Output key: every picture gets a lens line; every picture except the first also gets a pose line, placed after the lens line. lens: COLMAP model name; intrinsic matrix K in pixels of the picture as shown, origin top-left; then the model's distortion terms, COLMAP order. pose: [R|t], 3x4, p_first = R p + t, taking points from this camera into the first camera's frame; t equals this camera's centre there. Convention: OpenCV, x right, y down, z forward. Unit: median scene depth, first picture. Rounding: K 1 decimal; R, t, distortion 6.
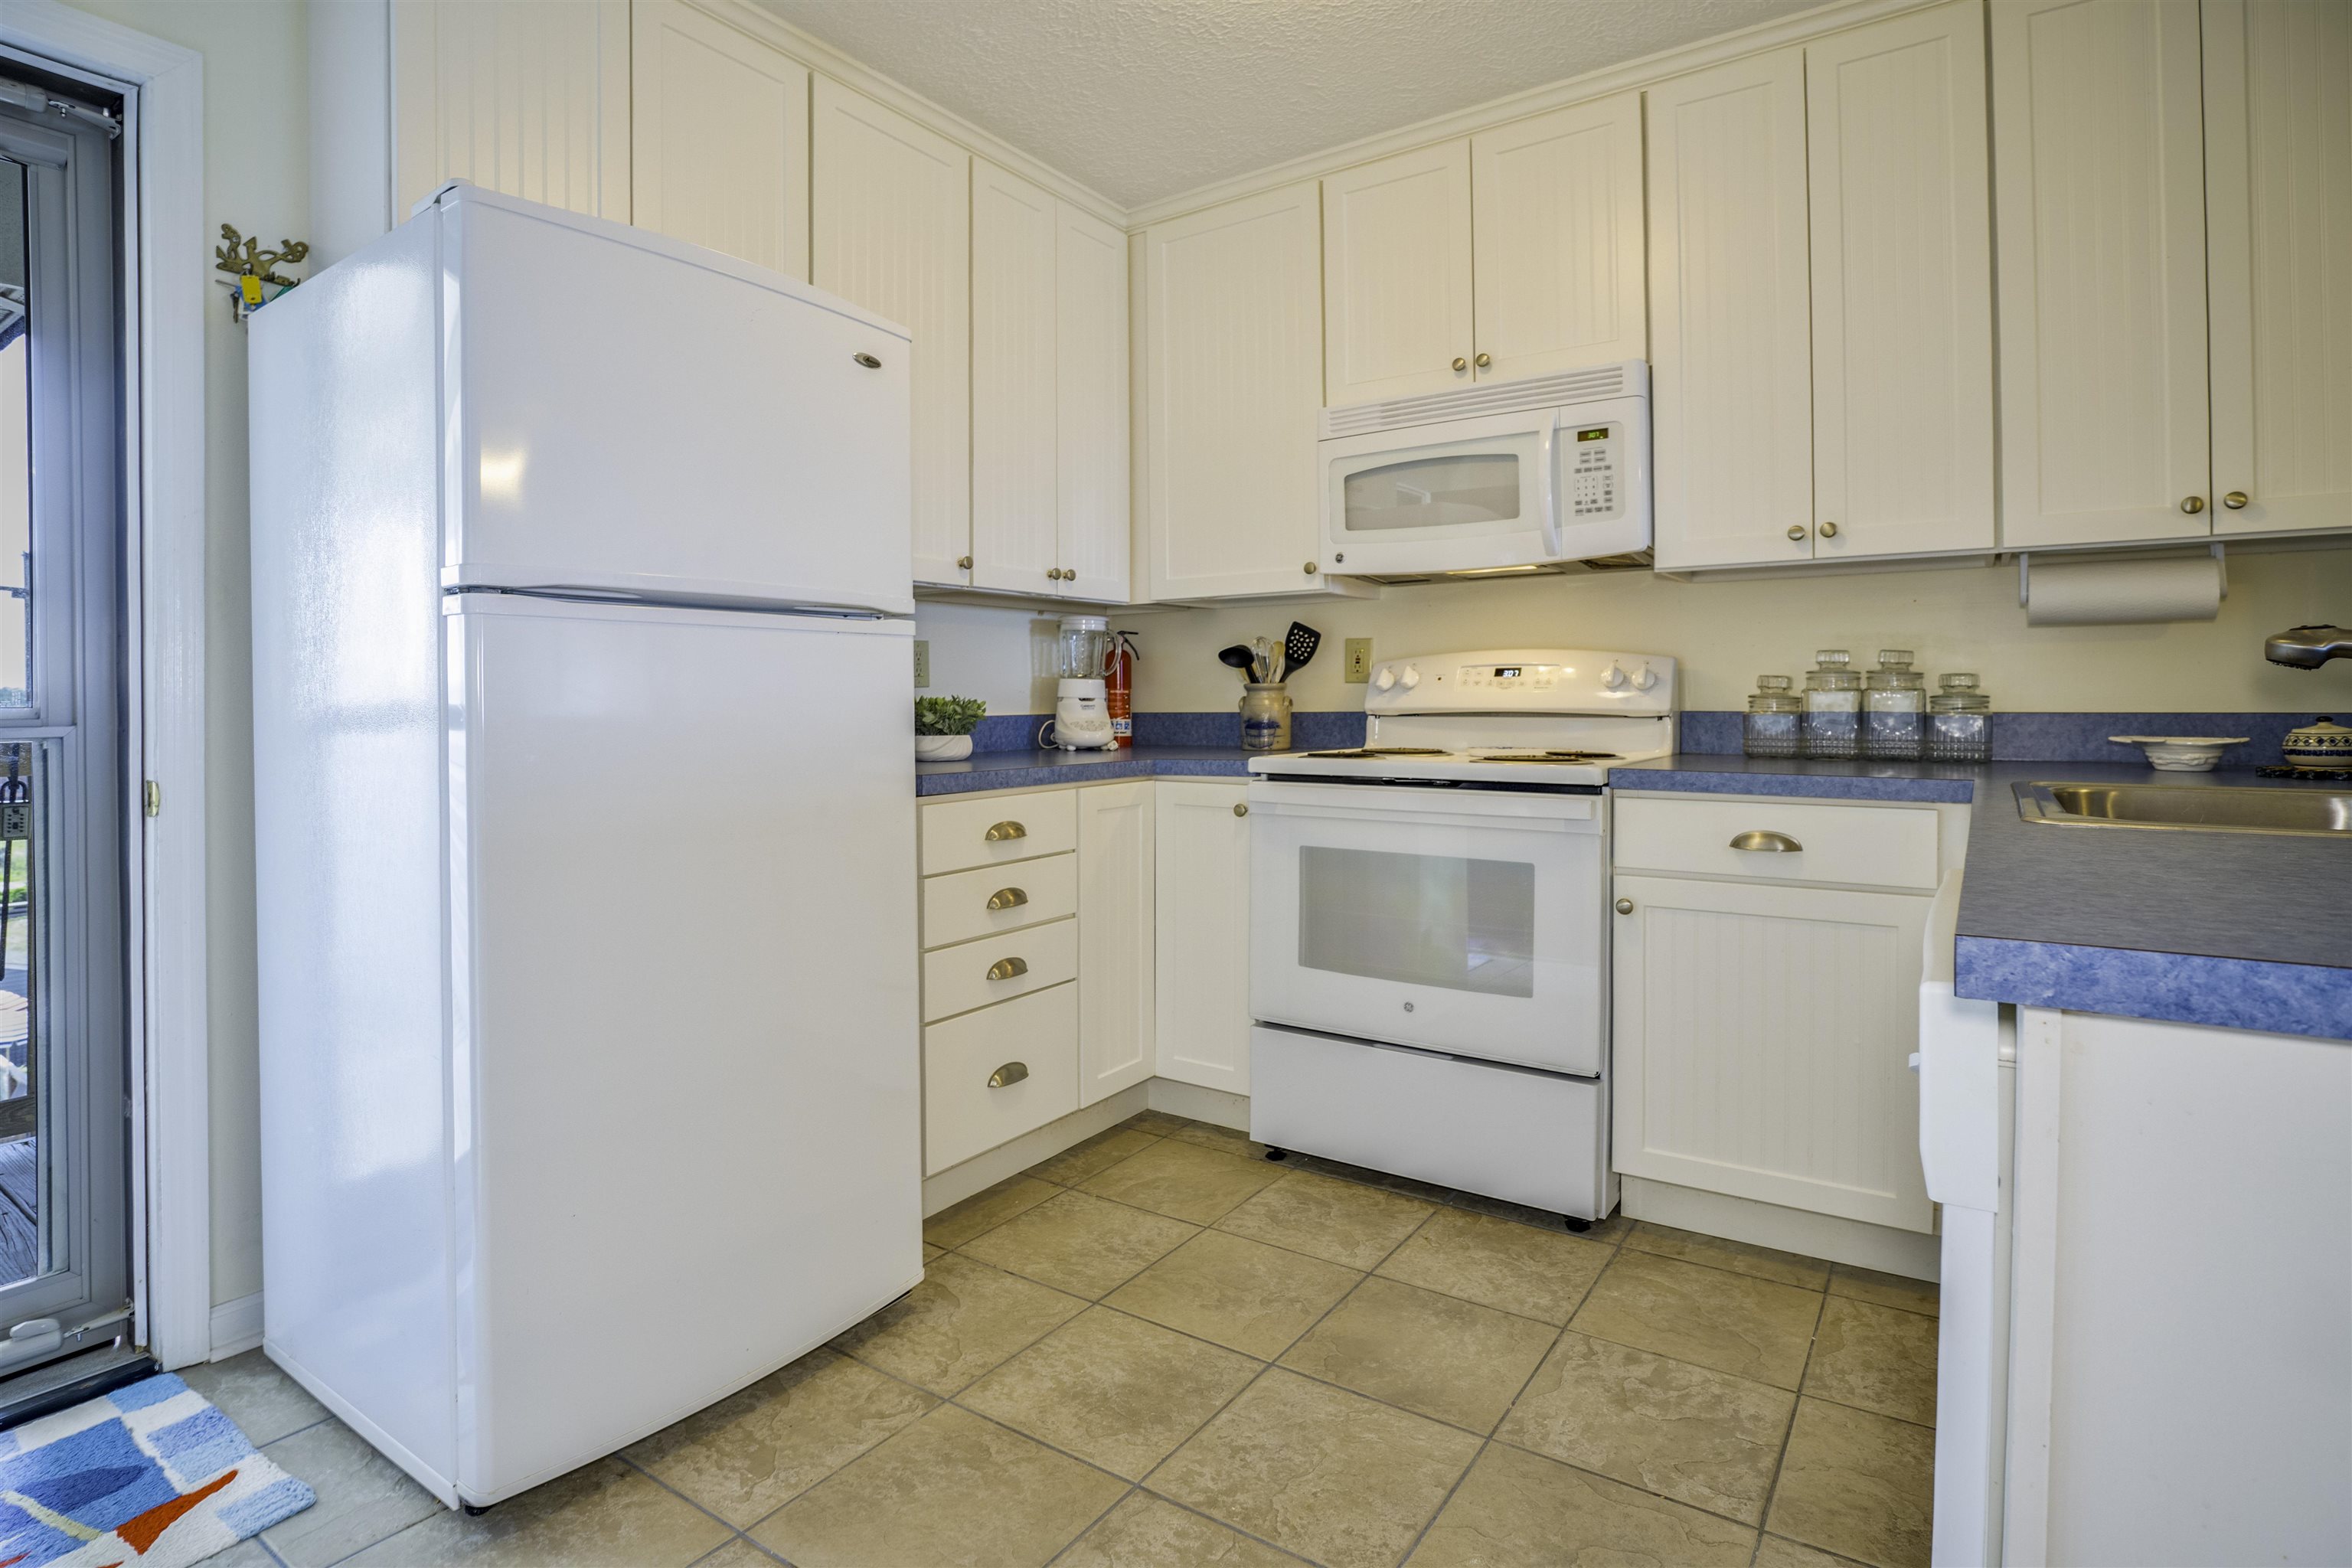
lens RADIAL K [[1211.8, 0, 1203.0], [0, 1211.8, 699.4], [0, 0, 1]] dist [-0.051242, 0.011575]
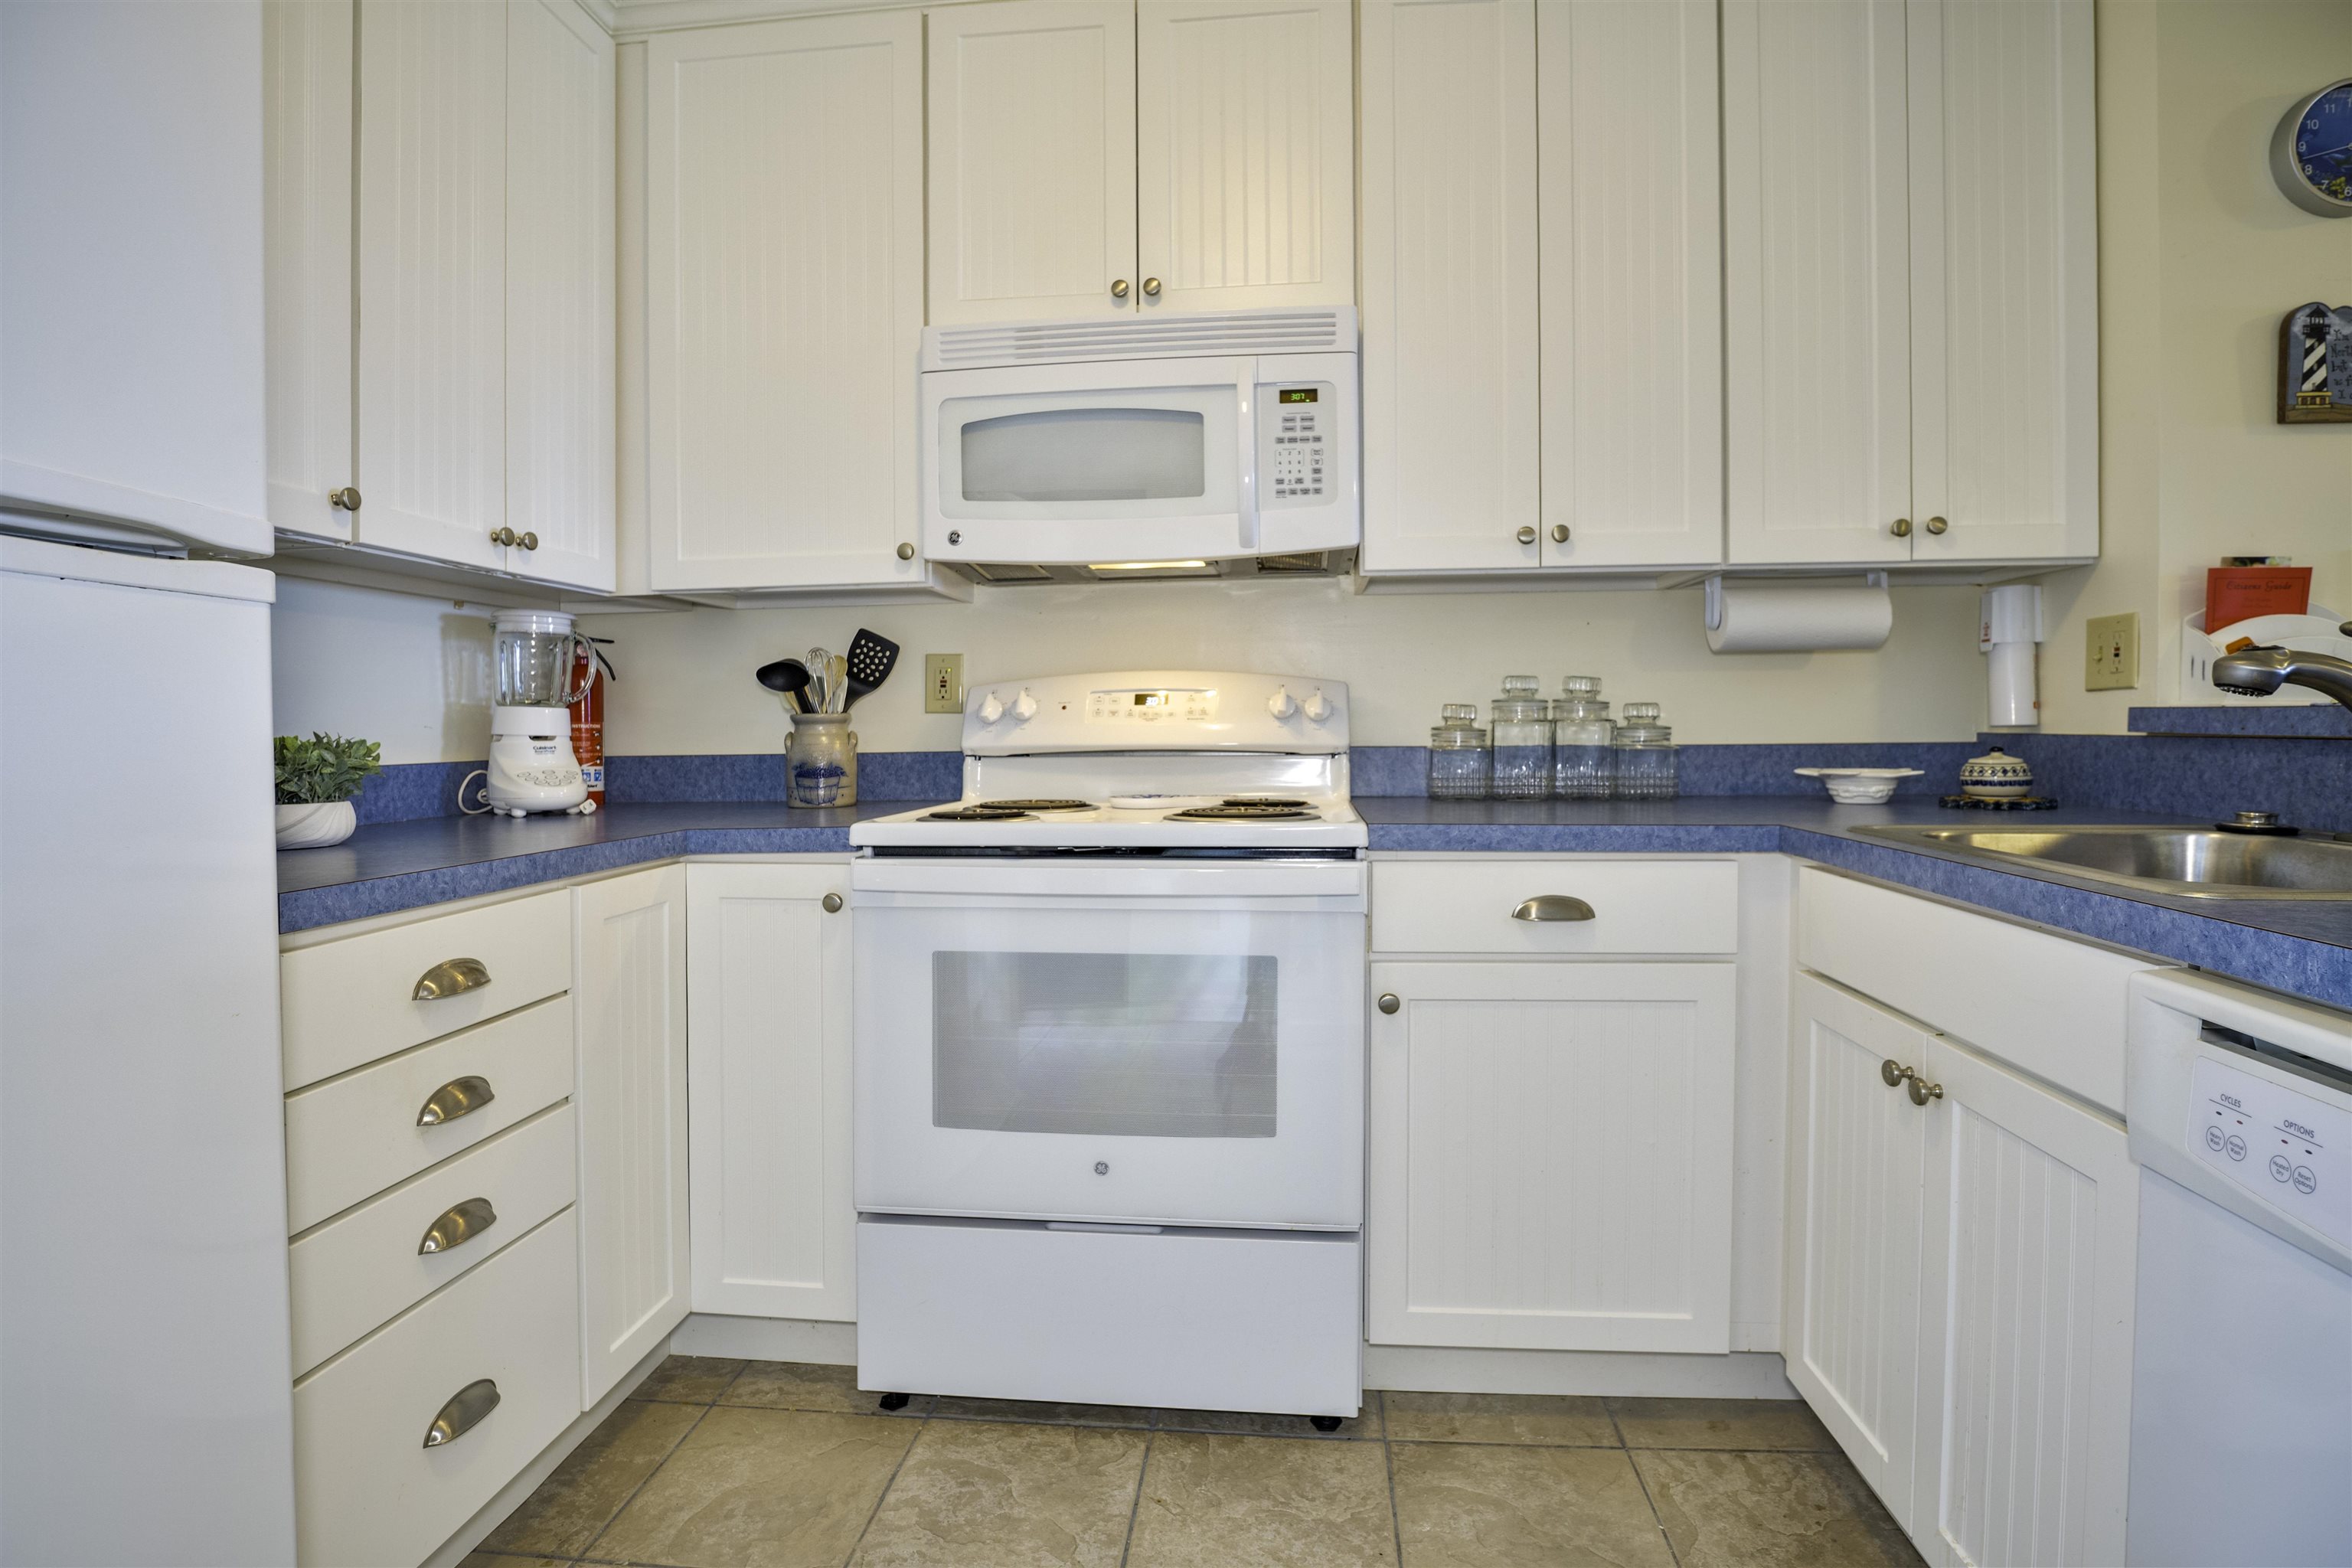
lens RADIAL K [[1211.8, 0, 1187.6], [0, 1211.8, 742.4], [0, 0, 1]] dist [-0.051242, 0.011575]
pose [[0.890628, -0.008161, 0.454660, -0.101631], [0.005893, 0.999962, 0.006404, 0.000418], [-0.454695, -0.003025, 0.890642, 0.338951]]
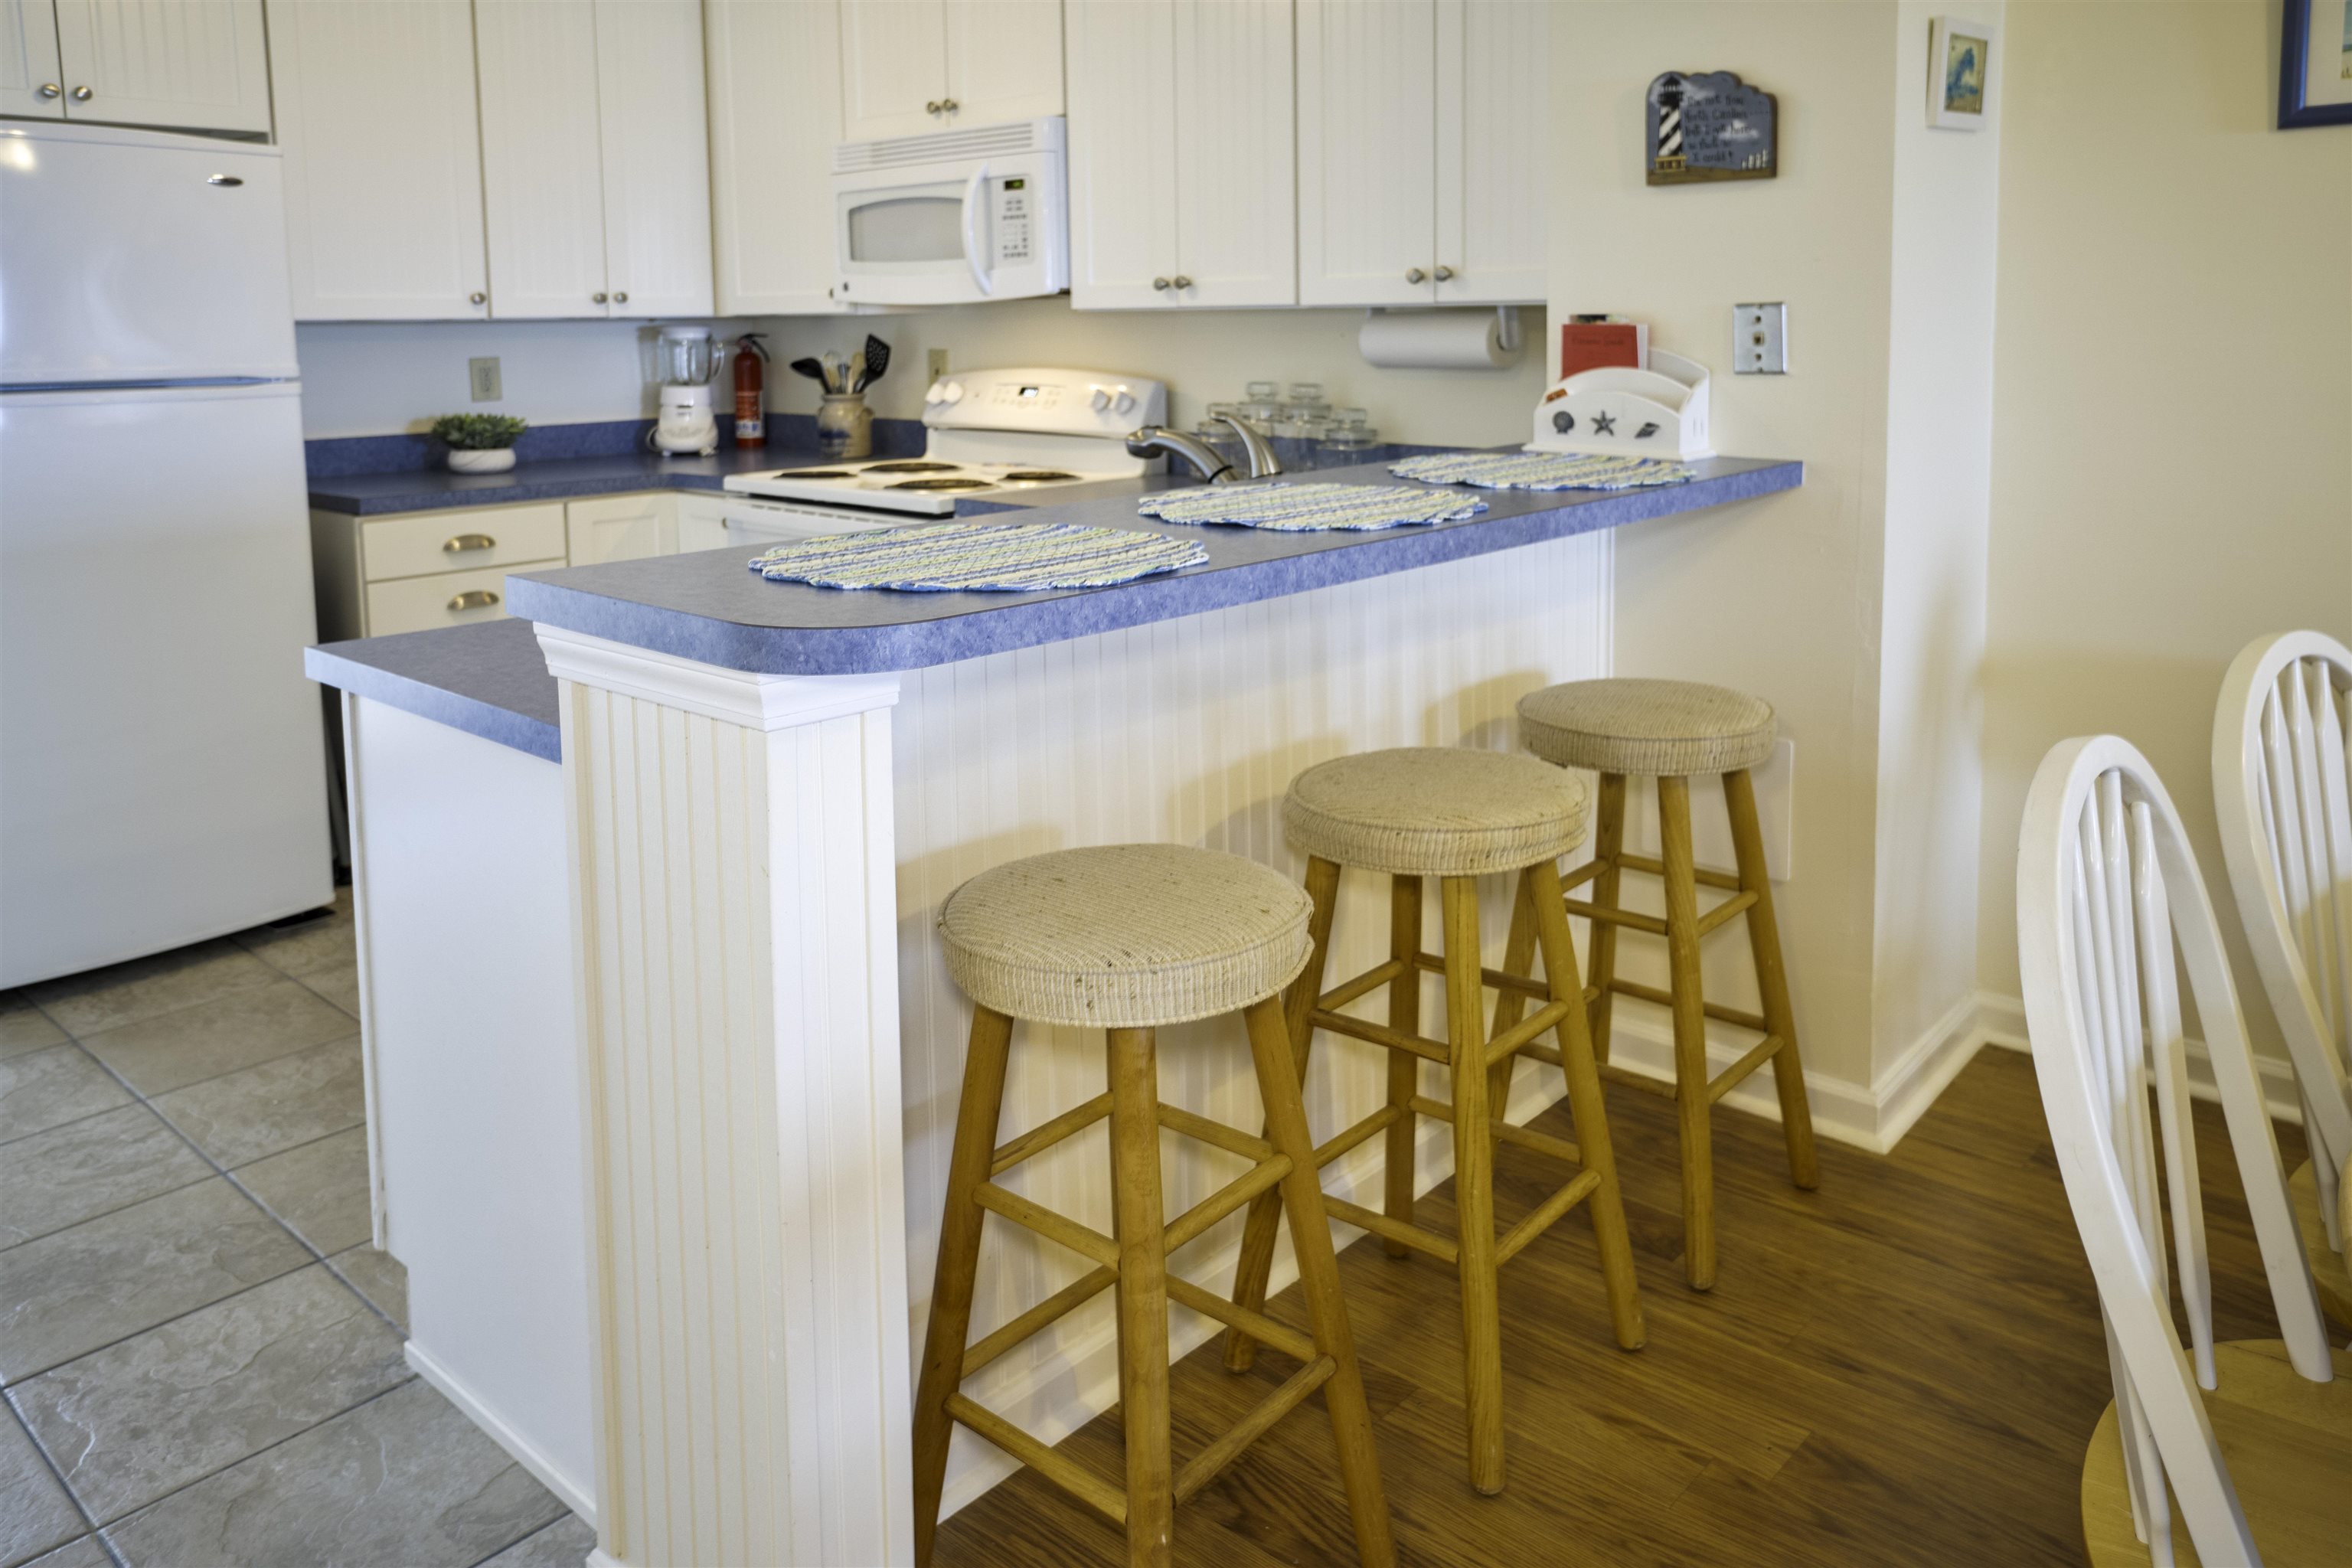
lens RADIAL K [[1629.3, 0, 1291.0], [0, 1629.3, 445.7], [0, 0, 1]] dist [0.049633, -0.026048]
pose [[0.995029, 0.011377, -0.098930, 0.732329], [-0.003174, 0.996571, 0.082682, -0.110115], [0.099531, -0.081957, 0.991653, -0.459034]]
